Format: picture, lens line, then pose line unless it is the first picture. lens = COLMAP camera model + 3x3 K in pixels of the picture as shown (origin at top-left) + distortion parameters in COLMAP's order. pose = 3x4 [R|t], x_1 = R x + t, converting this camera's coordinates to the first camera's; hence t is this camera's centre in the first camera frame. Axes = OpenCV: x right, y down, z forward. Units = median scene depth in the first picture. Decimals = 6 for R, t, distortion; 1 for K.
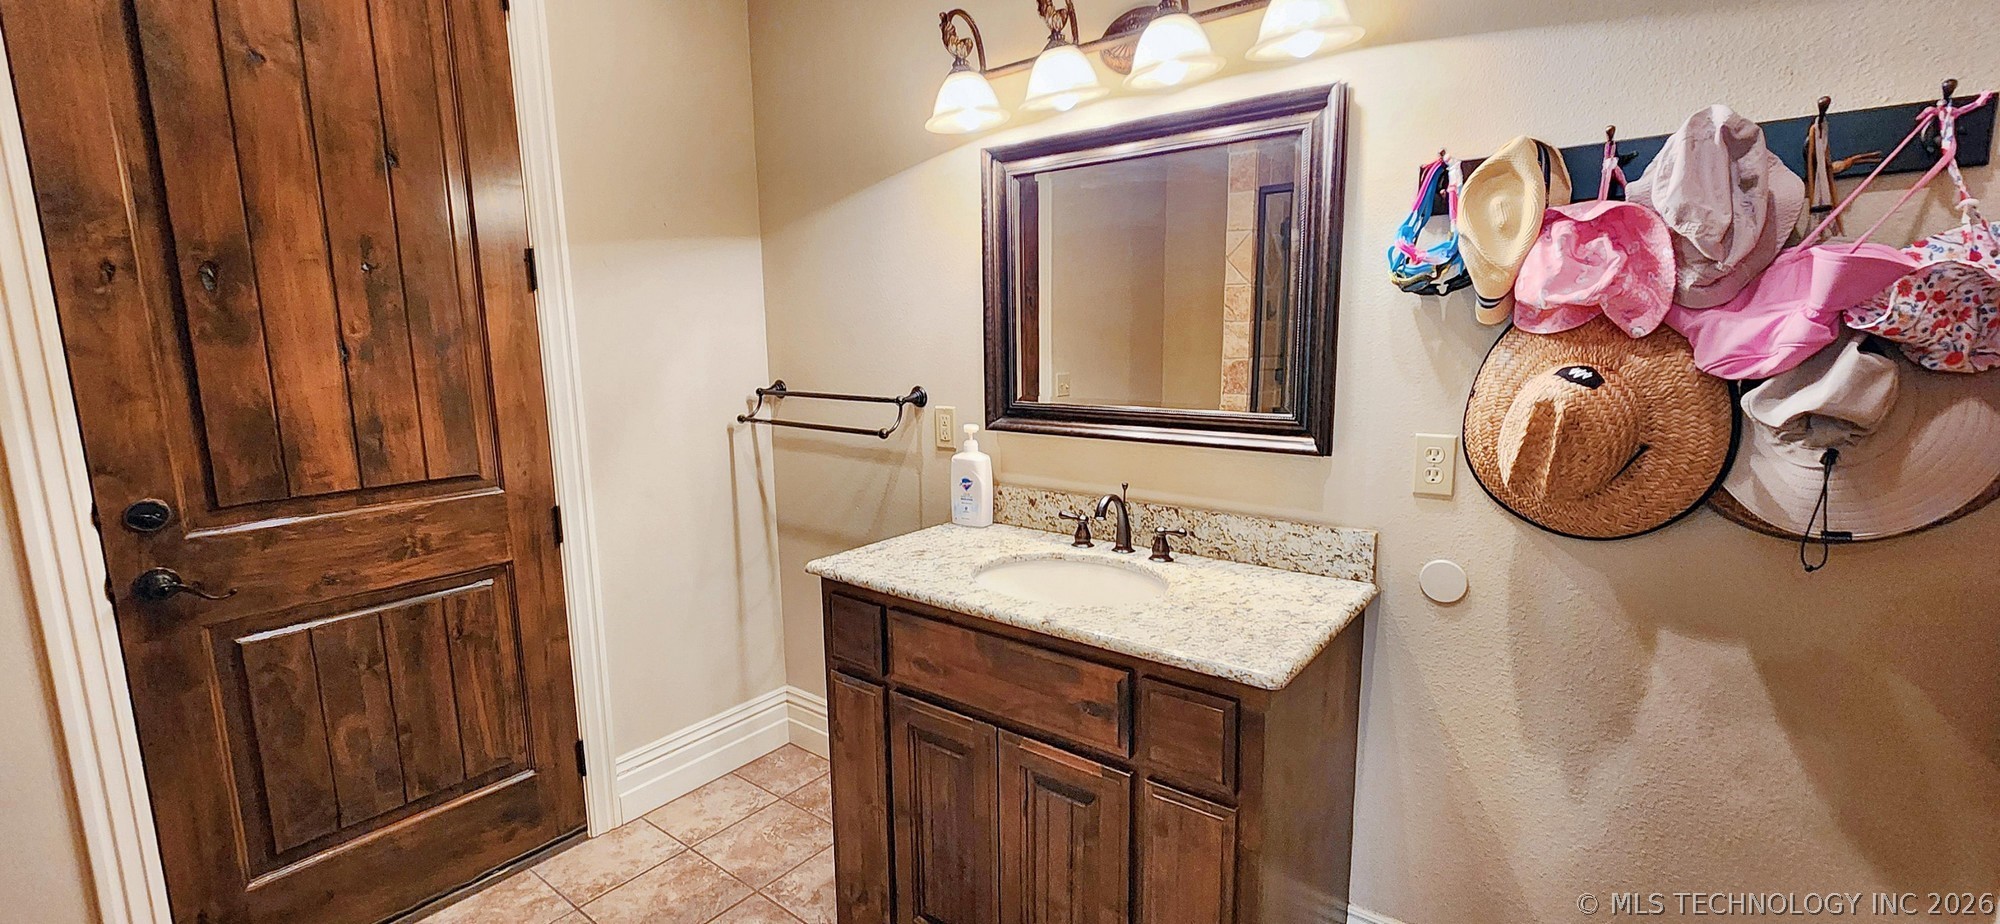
lens RADIAL K [[824.6, 0, 994.8], [0, 824.6, 467.2], [0, 0, 1]] dist [0.000697, 0.000162]
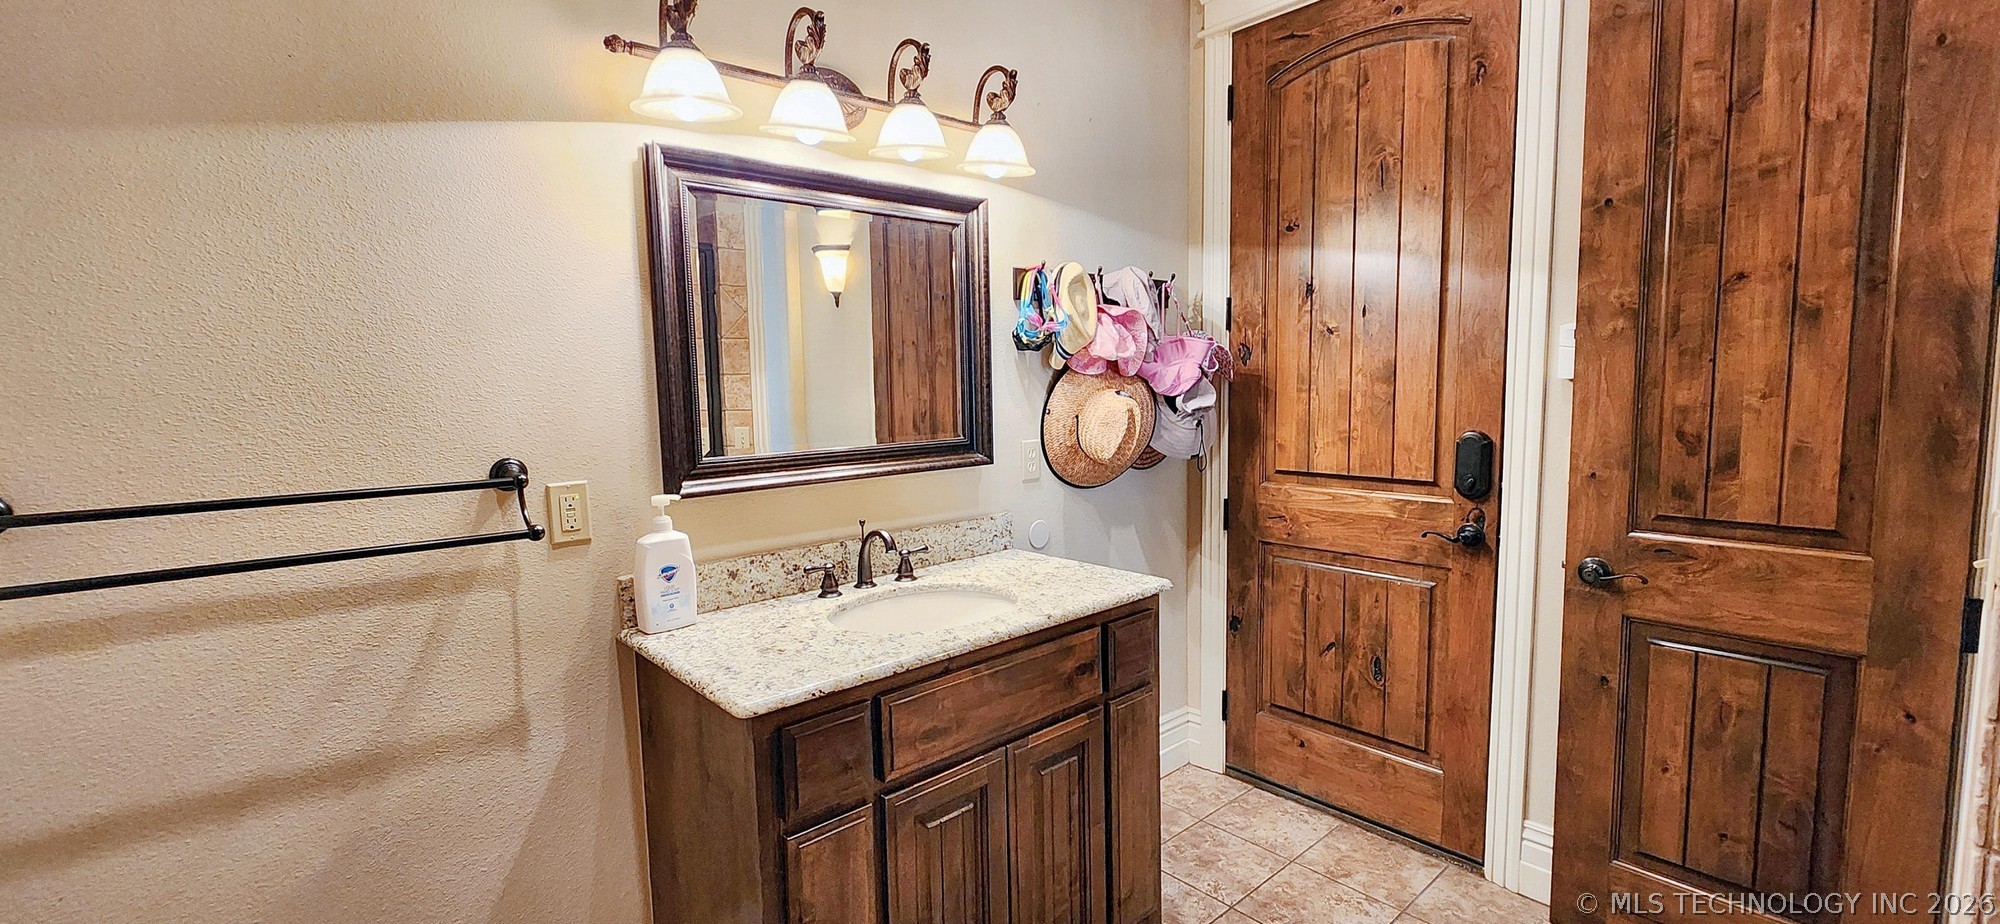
lens RADIAL K [[824.6, 0, 994.8], [0, 824.6, 467.2], [0, 0, 1]] dist [0.000697, 0.000162]
pose [[0.188725, -0.094682, 0.977455, -0.933251], [0.178279, 0.982105, 0.060711, -0.089769], [-0.965712, 0.162802, 0.202227, 0.710165]]
